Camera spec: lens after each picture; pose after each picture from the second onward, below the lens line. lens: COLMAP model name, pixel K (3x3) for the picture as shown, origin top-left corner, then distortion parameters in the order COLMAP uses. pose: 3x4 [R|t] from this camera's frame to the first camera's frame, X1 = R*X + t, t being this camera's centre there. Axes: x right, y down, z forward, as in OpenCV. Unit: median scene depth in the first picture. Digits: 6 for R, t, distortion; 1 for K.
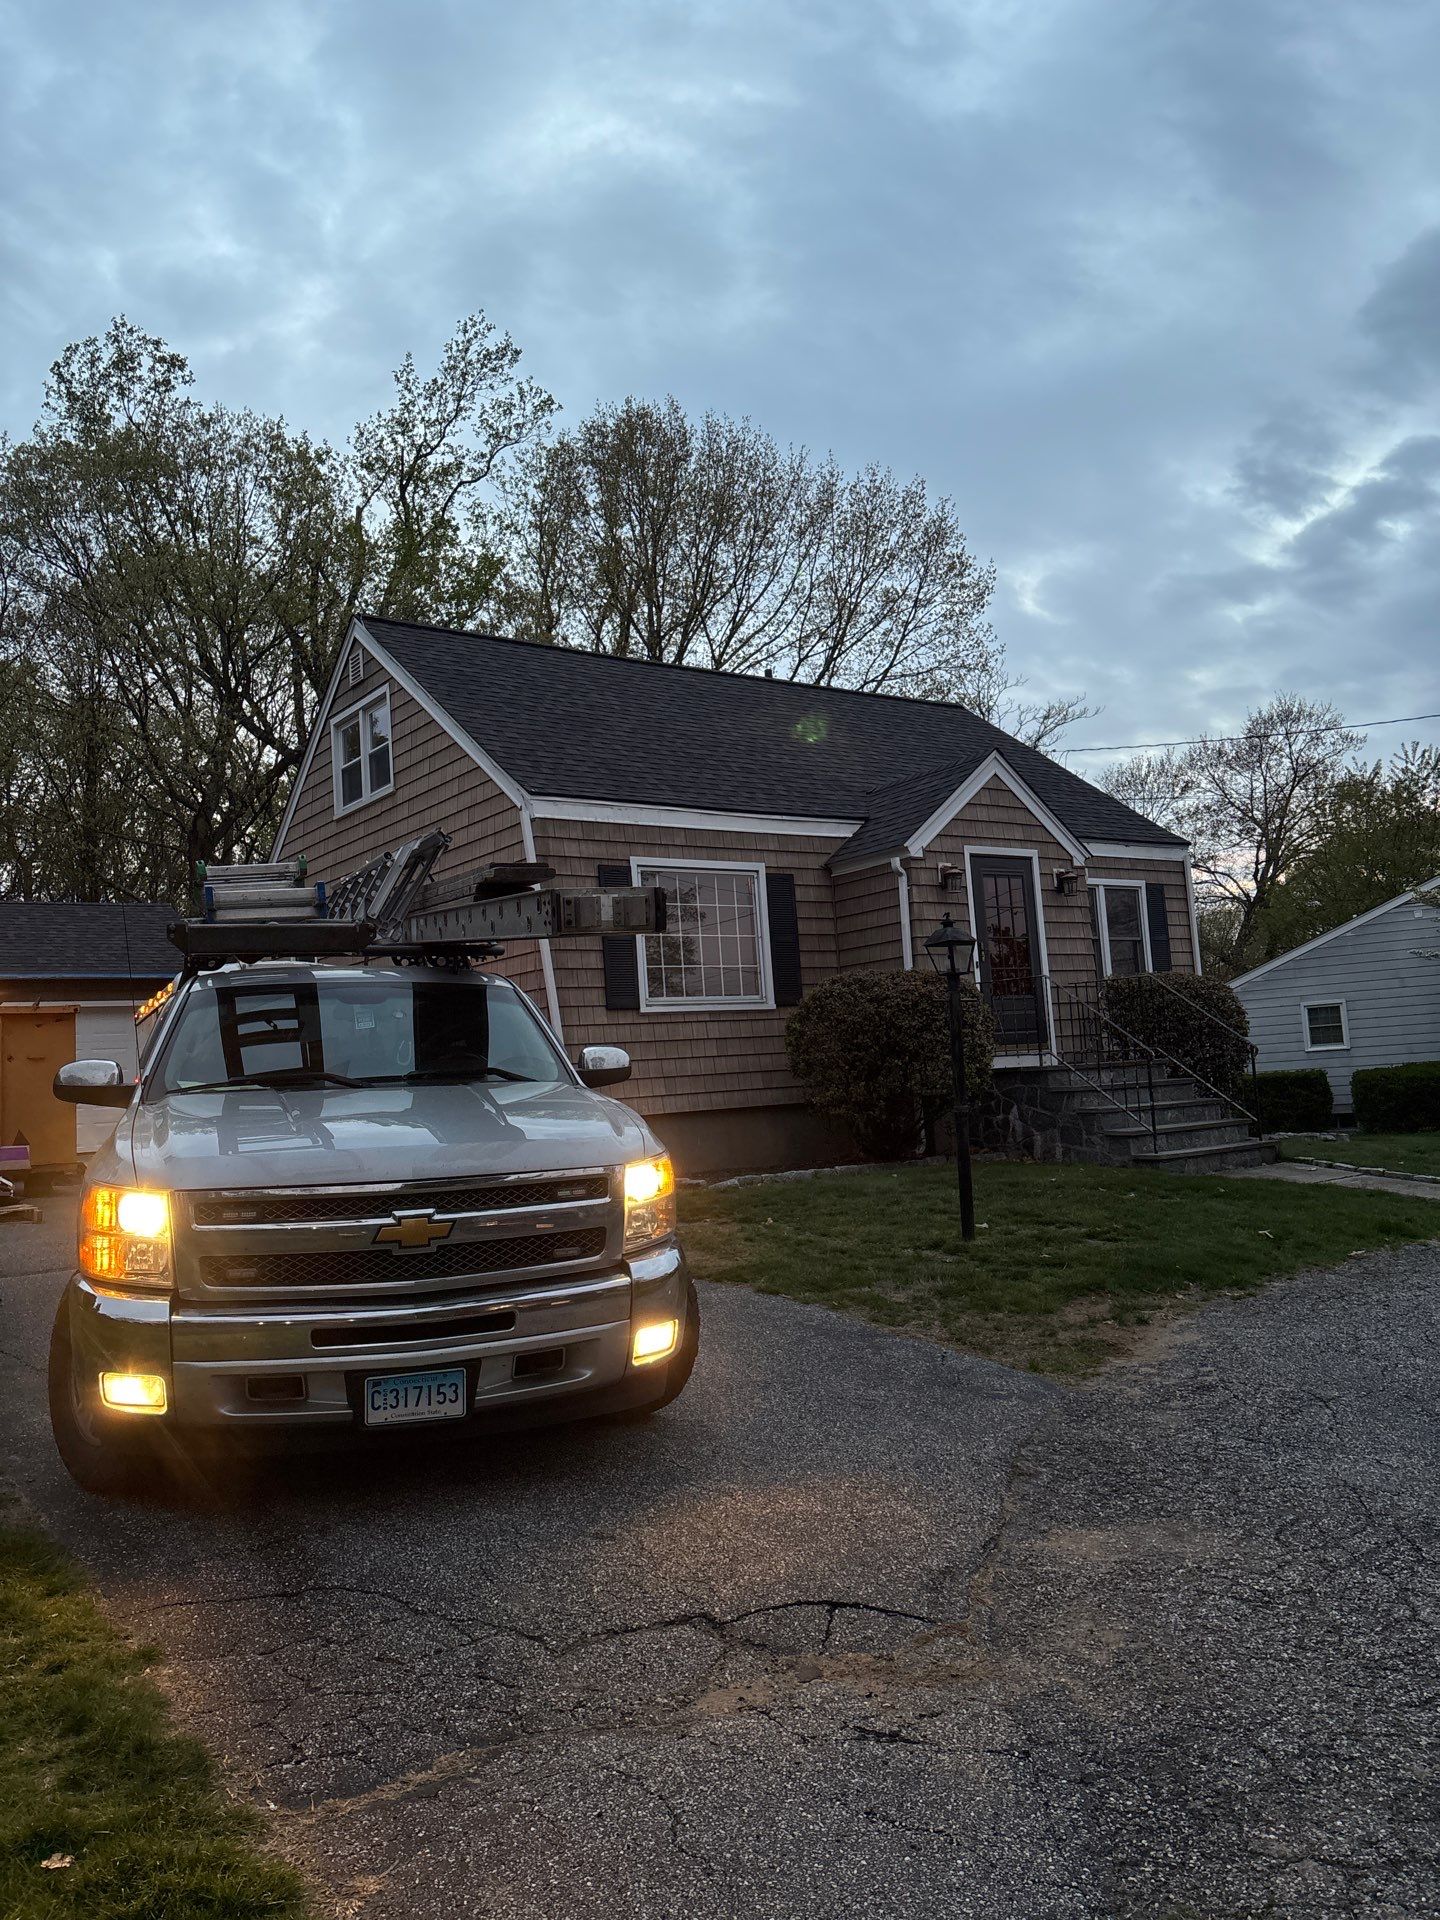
lens RADIAL K [[1447.8, 0, 717.4], [0, 1447.8, 975.0], [0, 0, 1]] dist [0.184107, -0.543001]
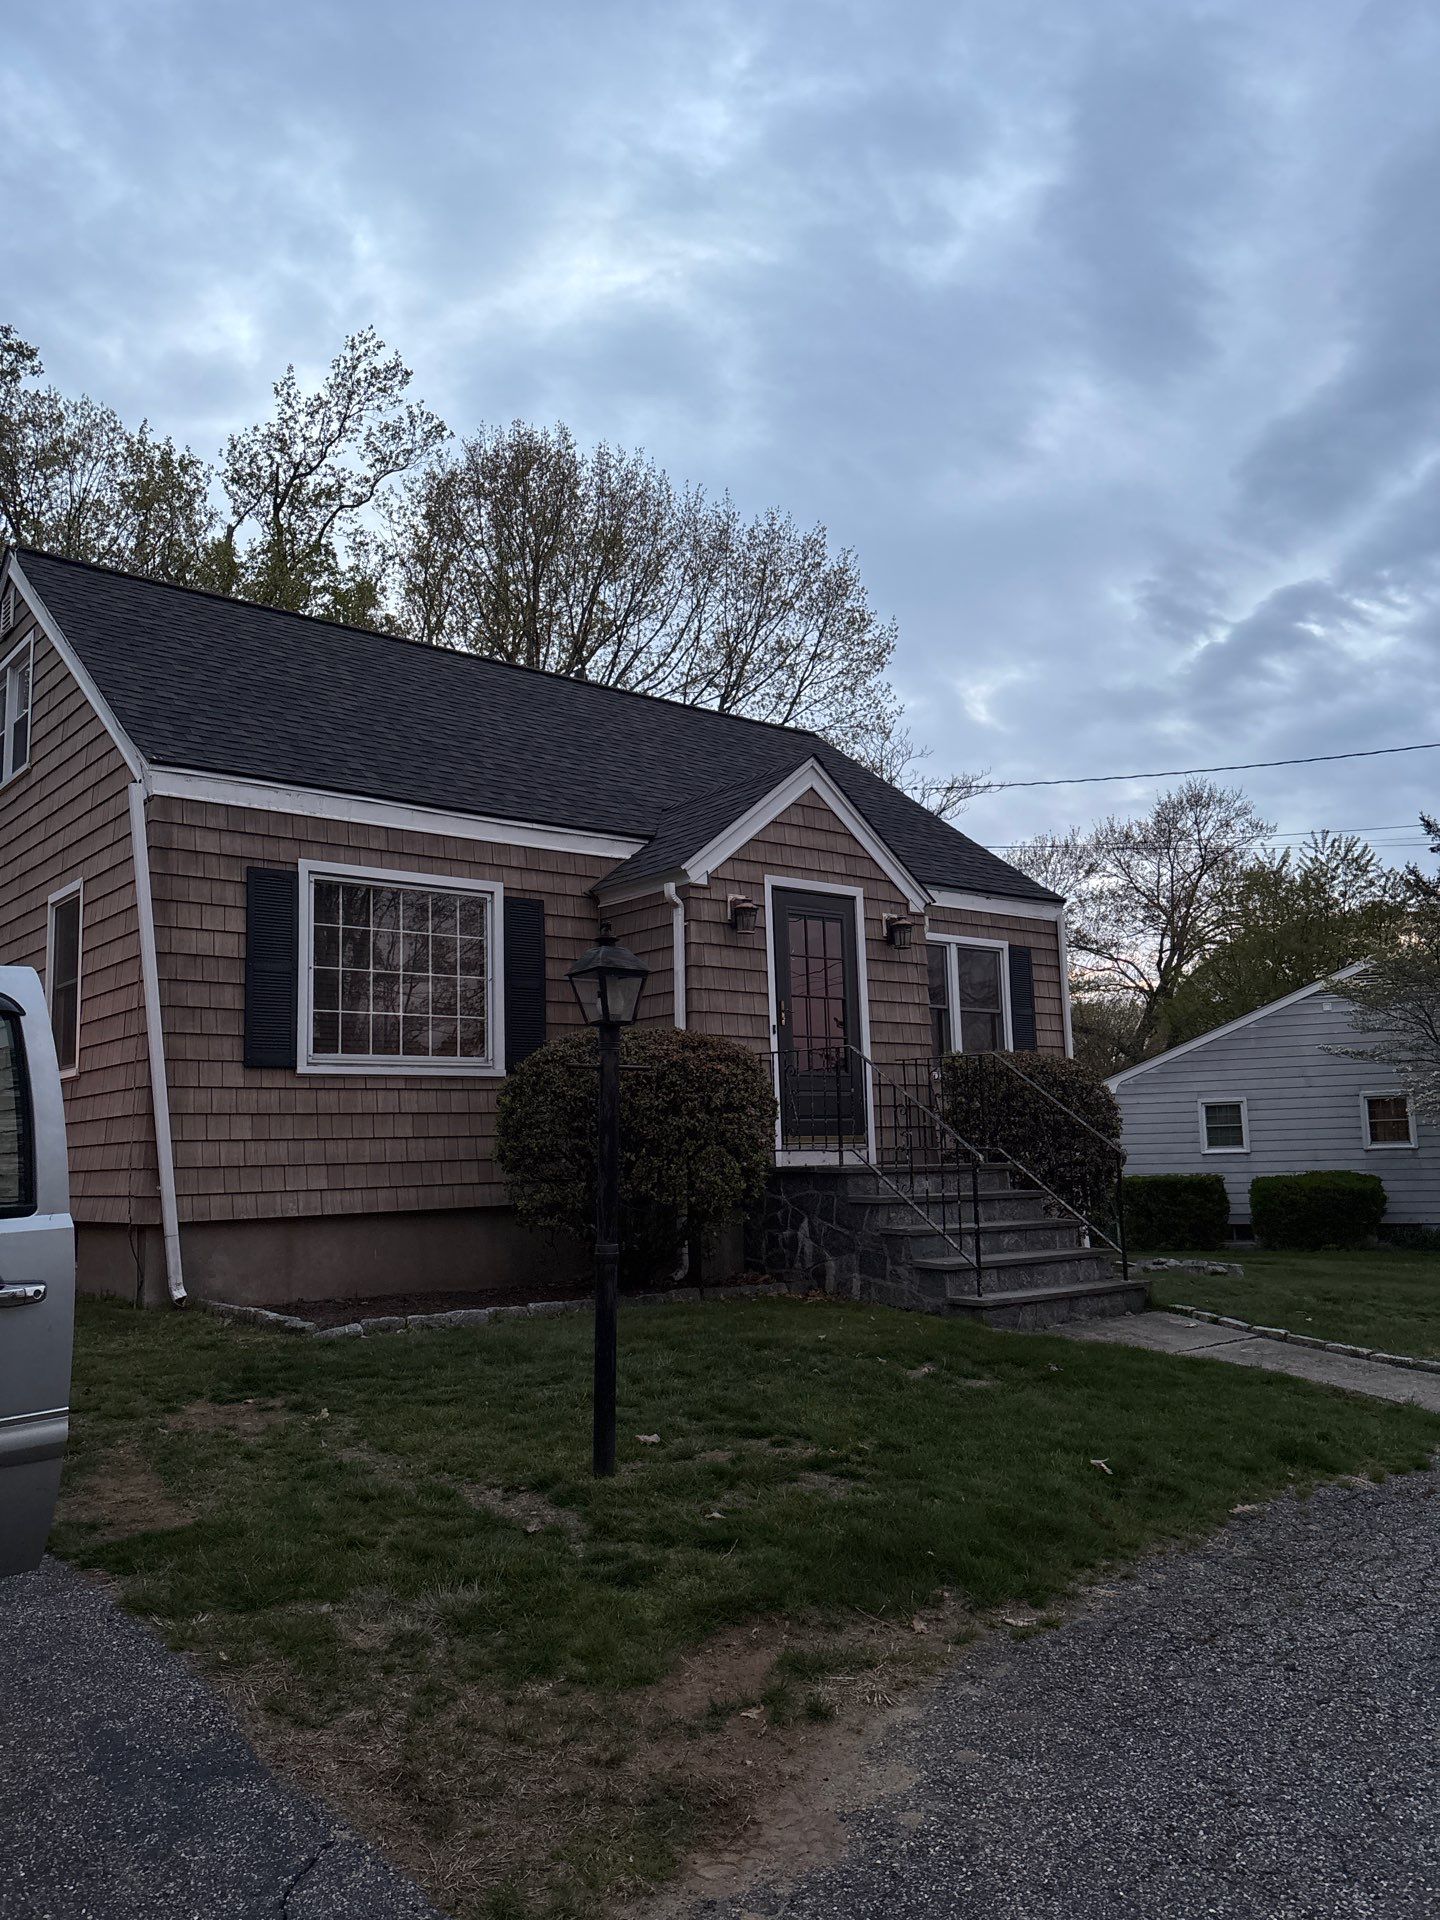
lens RADIAL K [[1447.8, 0, 717.4], [0, 1447.8, 975.0], [0, 0, 1]] dist [0.184107, -0.543001]
pose [[0.997446, 0.047268, 0.053552, 0.090598], [-0.044515, 0.997681, -0.051490, 0.004255], [-0.055862, 0.048975, 0.997237, 0.203460]]
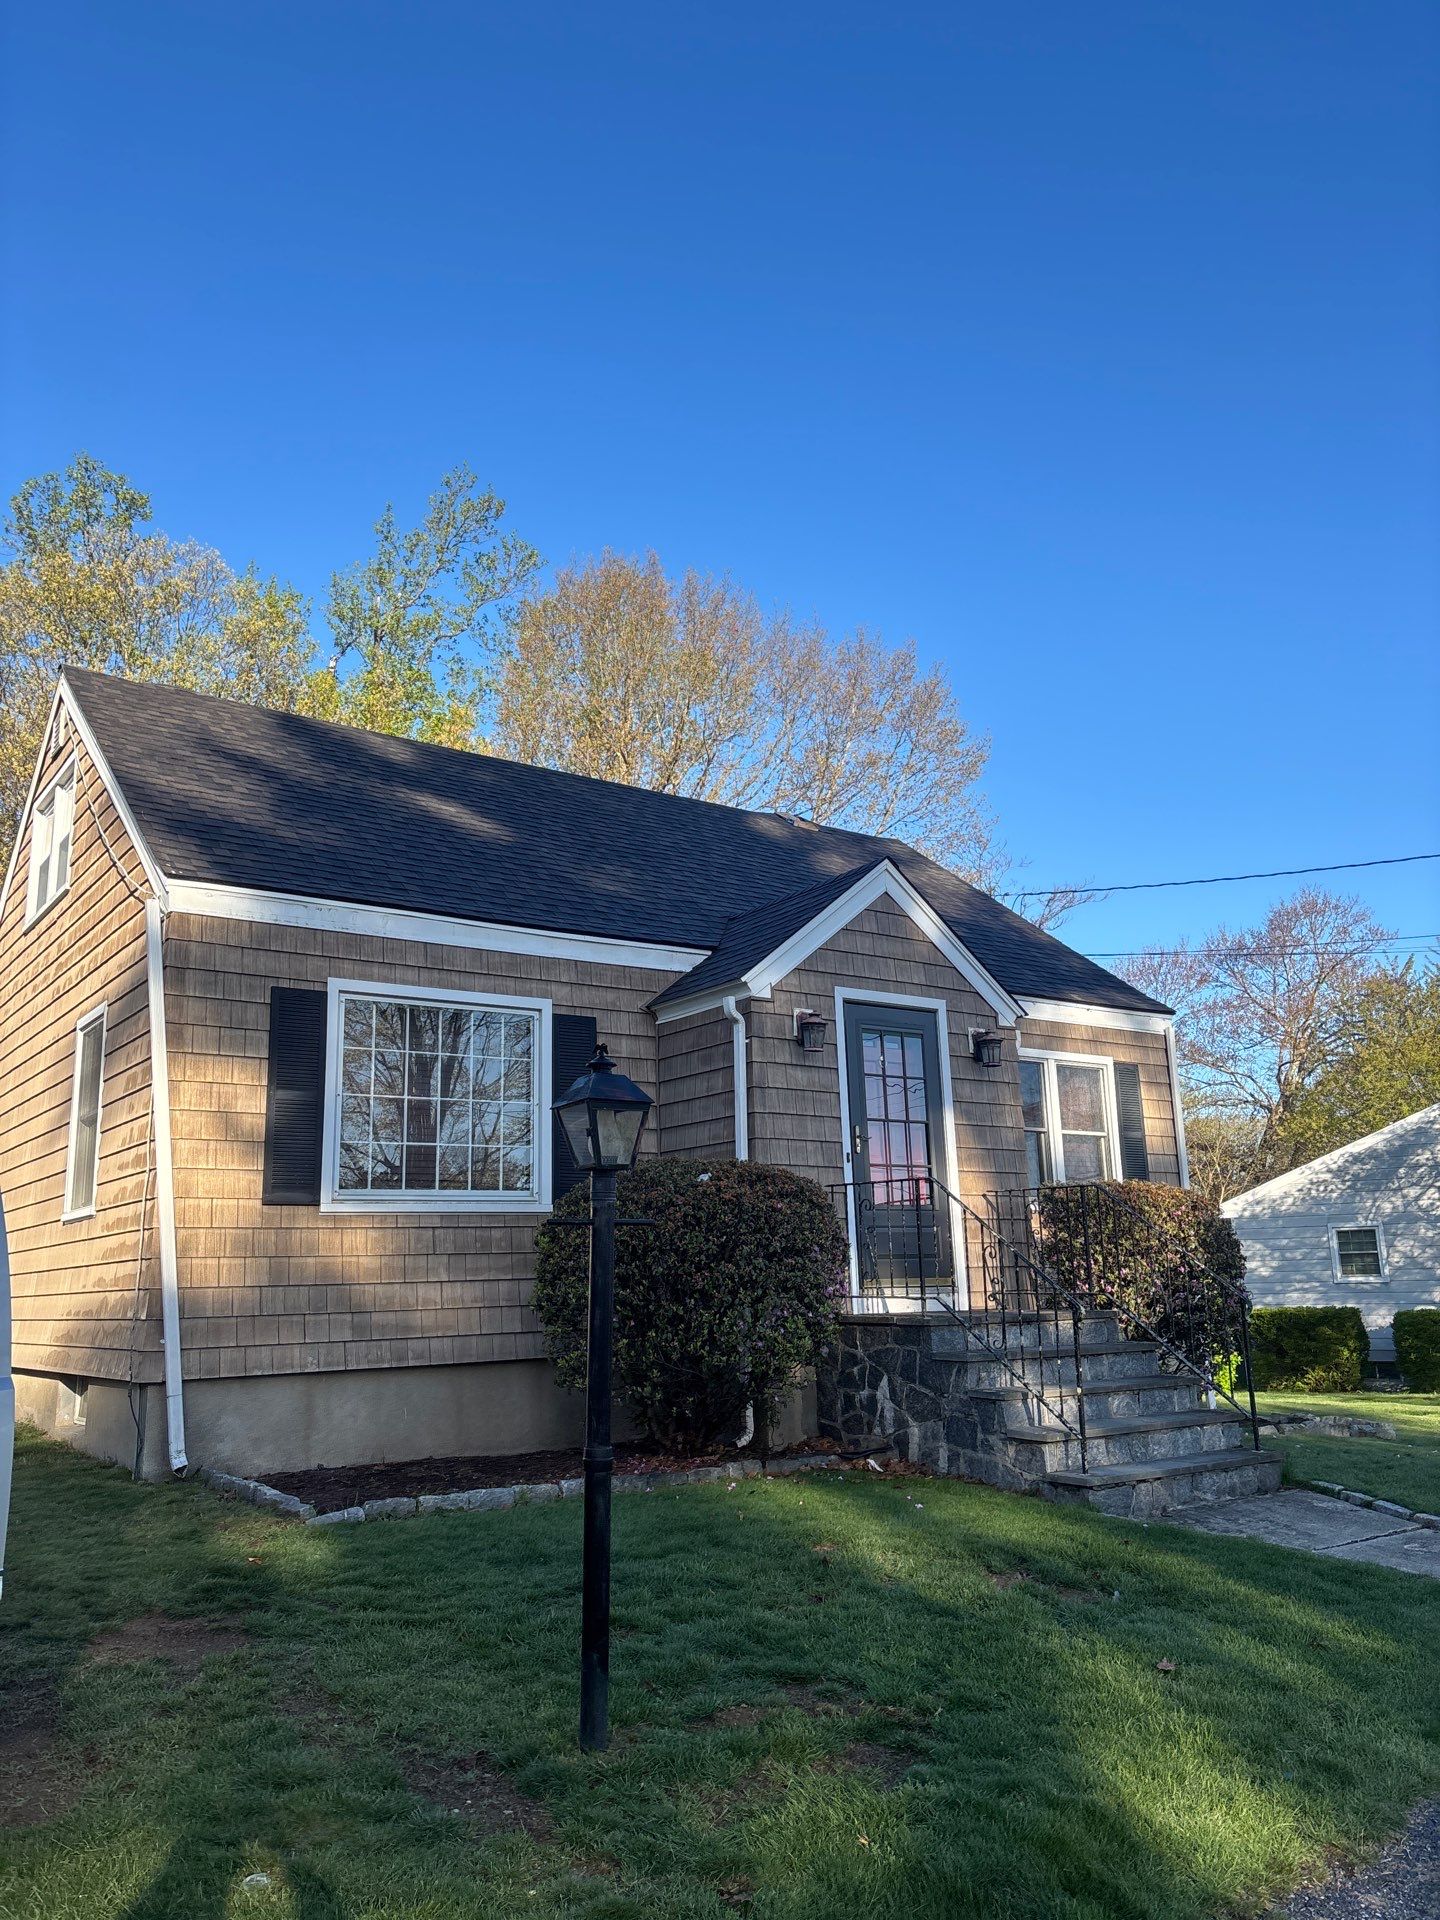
lens RADIAL K [[1466.6, 0, 720.0], [0, 1466.6, 960.0], [0, 0, 1]] dist [0.033630, -0.005633]
pose [[0.999137, 0.037175, -0.018515, 0.108197], [-0.039375, 0.989702, -0.137622, -0.001705], [0.013208, 0.138233, 0.990312, 0.254815]]
